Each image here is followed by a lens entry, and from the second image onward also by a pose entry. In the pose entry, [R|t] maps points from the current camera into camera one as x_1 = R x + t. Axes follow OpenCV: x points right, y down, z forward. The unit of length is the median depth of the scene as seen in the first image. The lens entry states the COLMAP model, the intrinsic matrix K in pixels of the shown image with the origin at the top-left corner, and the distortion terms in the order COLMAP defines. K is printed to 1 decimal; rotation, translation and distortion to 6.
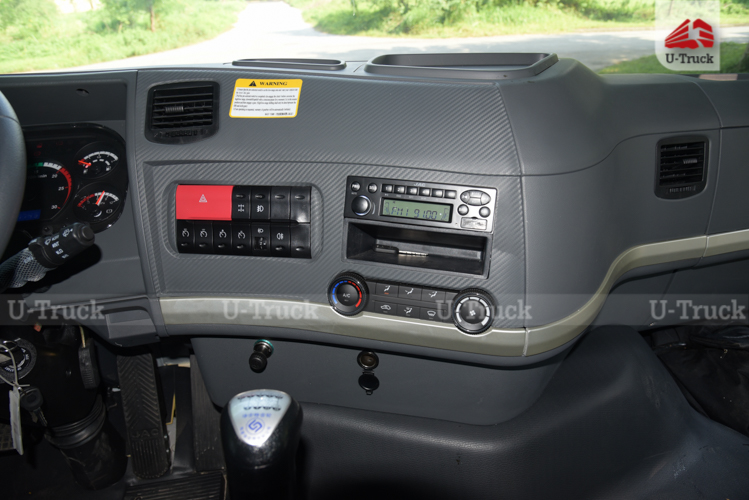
lens RADIAL K [[500.2, 0, 367.6], [0, 500.2, 251.0], [0, 0, 1]] dist [-0.112580, 0.052053]
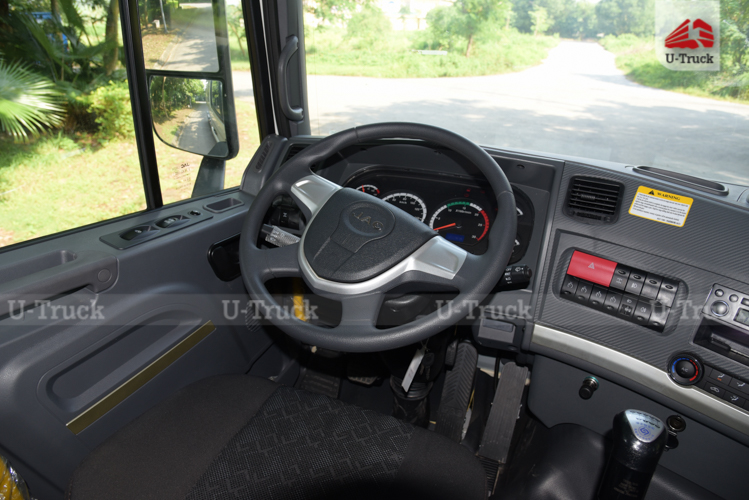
lens RADIAL K [[500.2, 0, 374.6], [0, 500.2, 250.6], [0, 0, 1]] dist [-0.112580, 0.052053]
pose [[0.848047, 0.272239, -0.454645, -0.202752], [-0.298002, 0.954437, 0.015651, 0.011985], [0.438191, 0.122212, 0.890535, -0.420676]]
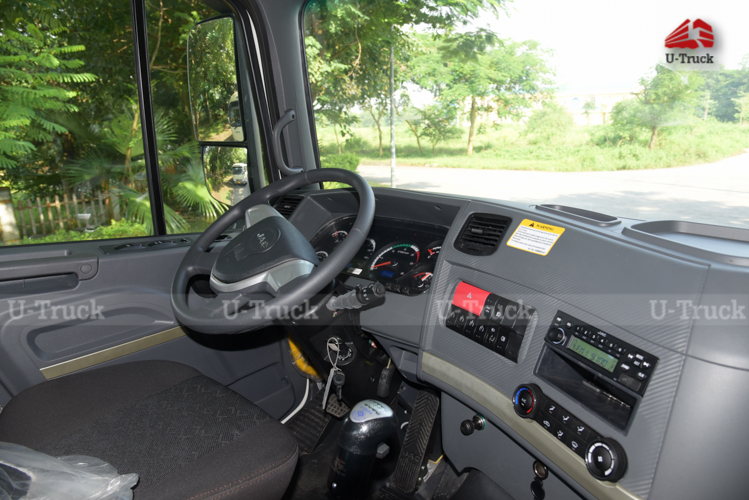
lens RADIAL K [[500.2, 0, 372.2], [0, 500.2, 256.0], [0, 0, 1]] dist [-0.112580, 0.052053]
pose [[0.614788, 0.215538, -0.758669, 0.463084], [-0.364247, 0.930795, -0.030728, -0.056188], [0.699542, 0.295234, 0.650751, -0.123325]]
